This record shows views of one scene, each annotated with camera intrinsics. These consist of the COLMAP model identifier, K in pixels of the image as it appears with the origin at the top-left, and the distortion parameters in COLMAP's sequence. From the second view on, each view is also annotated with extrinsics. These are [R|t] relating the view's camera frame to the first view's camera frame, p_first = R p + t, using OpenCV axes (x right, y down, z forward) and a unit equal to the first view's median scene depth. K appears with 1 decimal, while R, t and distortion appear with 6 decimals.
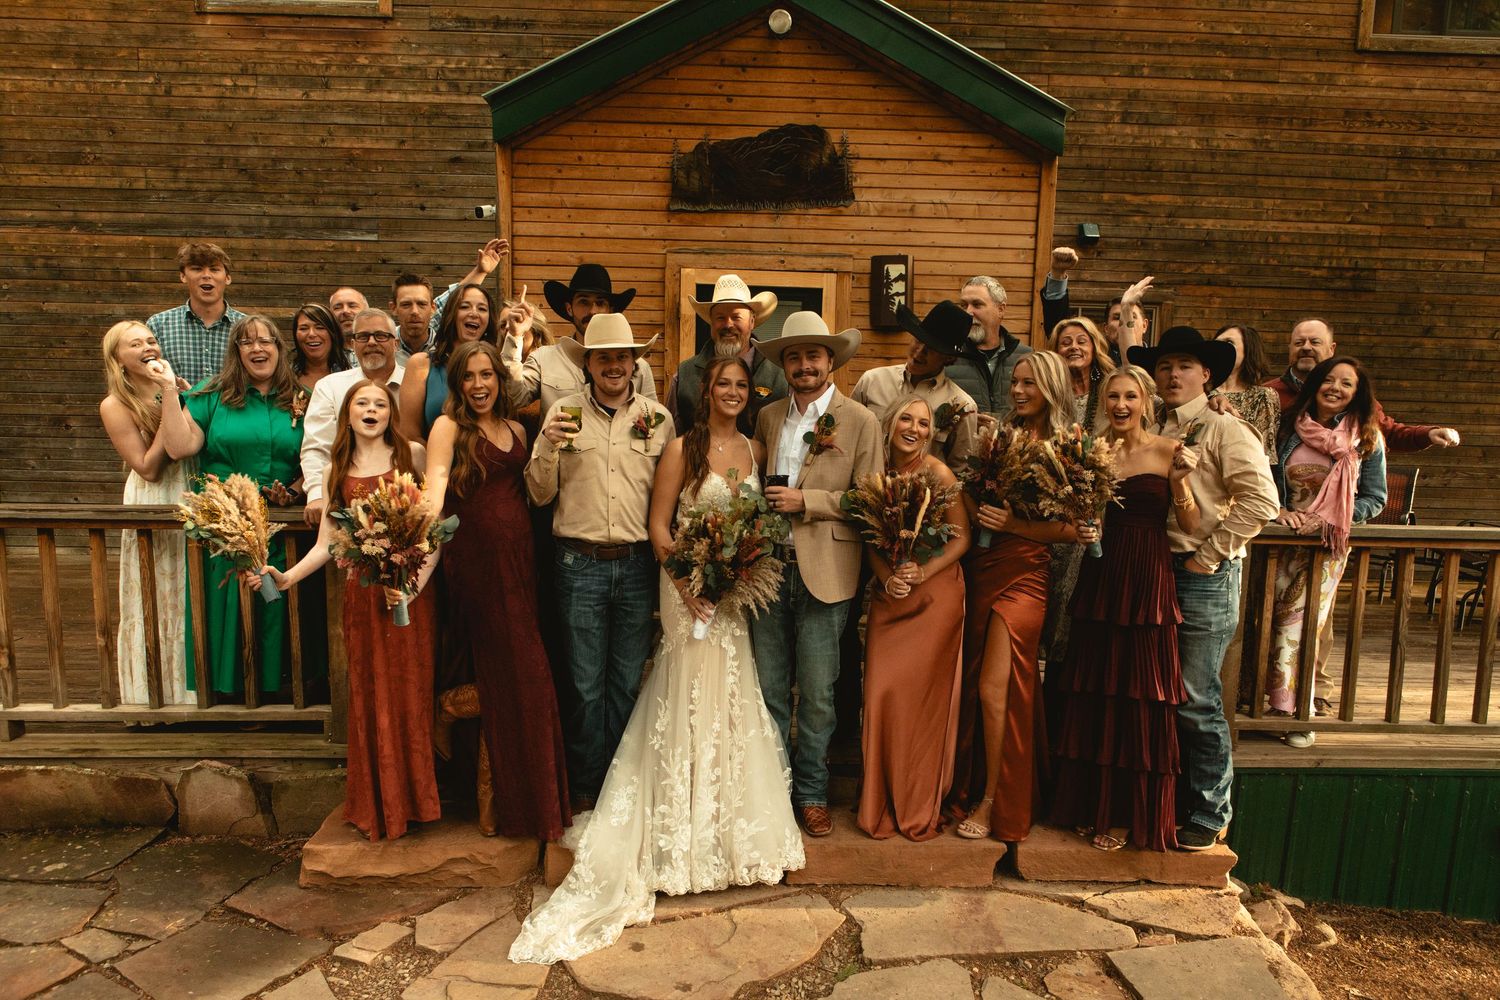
lens RADIAL K [[1002.4, 0, 750.0], [0, 1002.4, 500.0], [0, 0, 1]] dist [-0.029384, 0.018634]
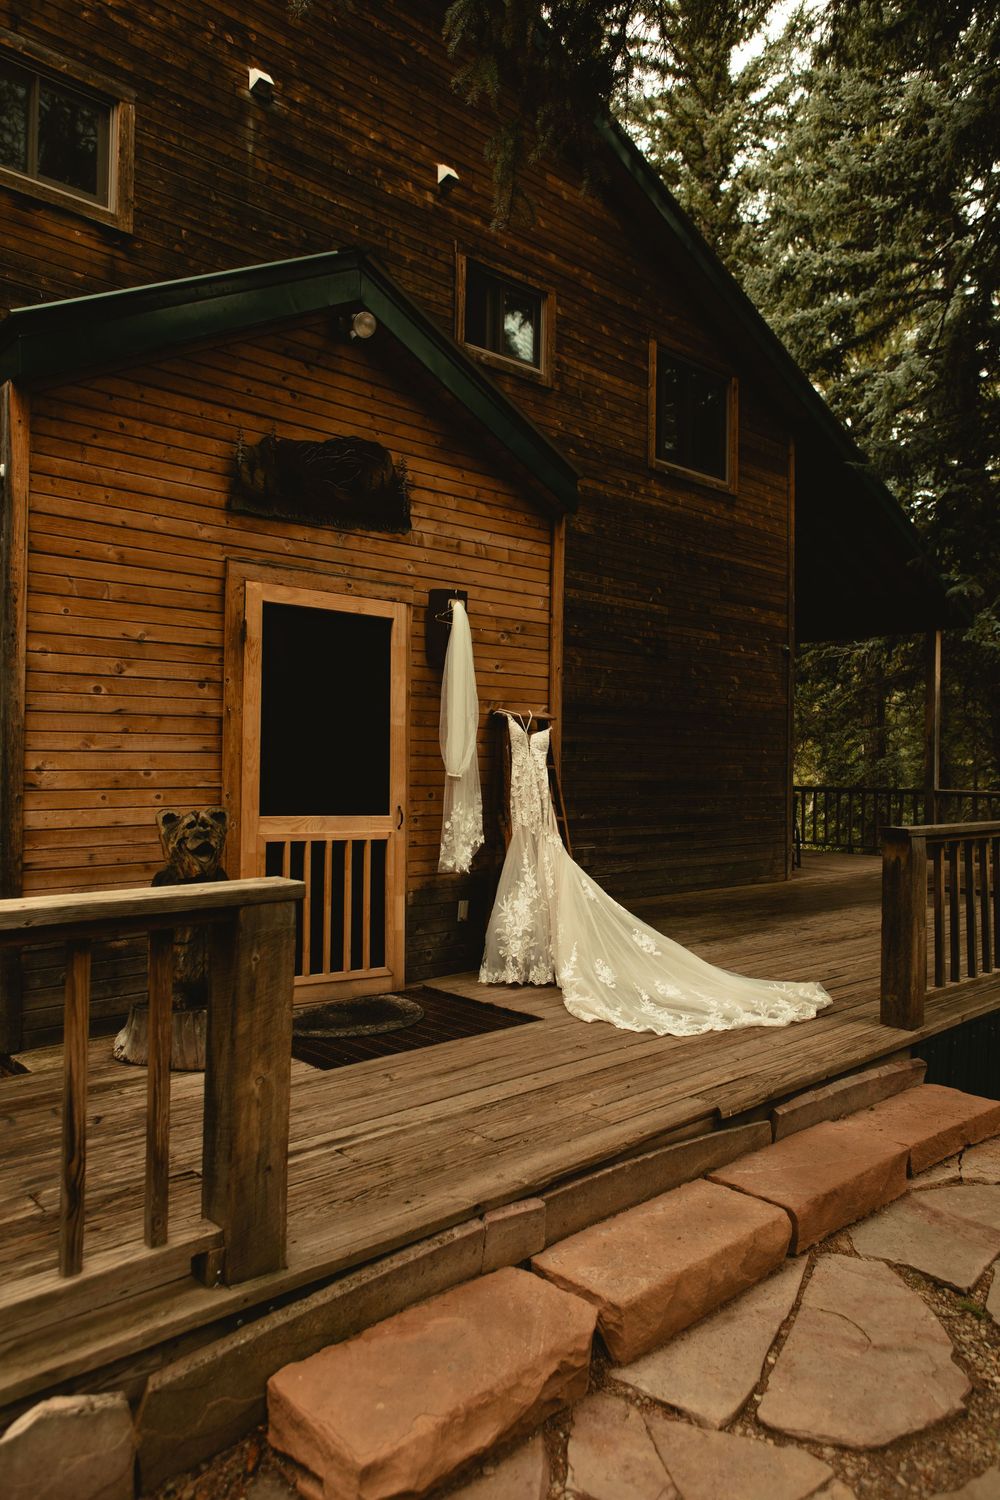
lens RADIAL K [[1002.4, 0, 500.0], [0, 1002.4, 750.0], [0, 0, 1]] dist [-0.029384, 0.018634]
pose [[0.755783, -0.005805, 0.654796, -0.447303], [0.084108, 0.992538, -0.088280, -0.004902], [-0.649398, 0.121794, 0.750632, 0.269223]]
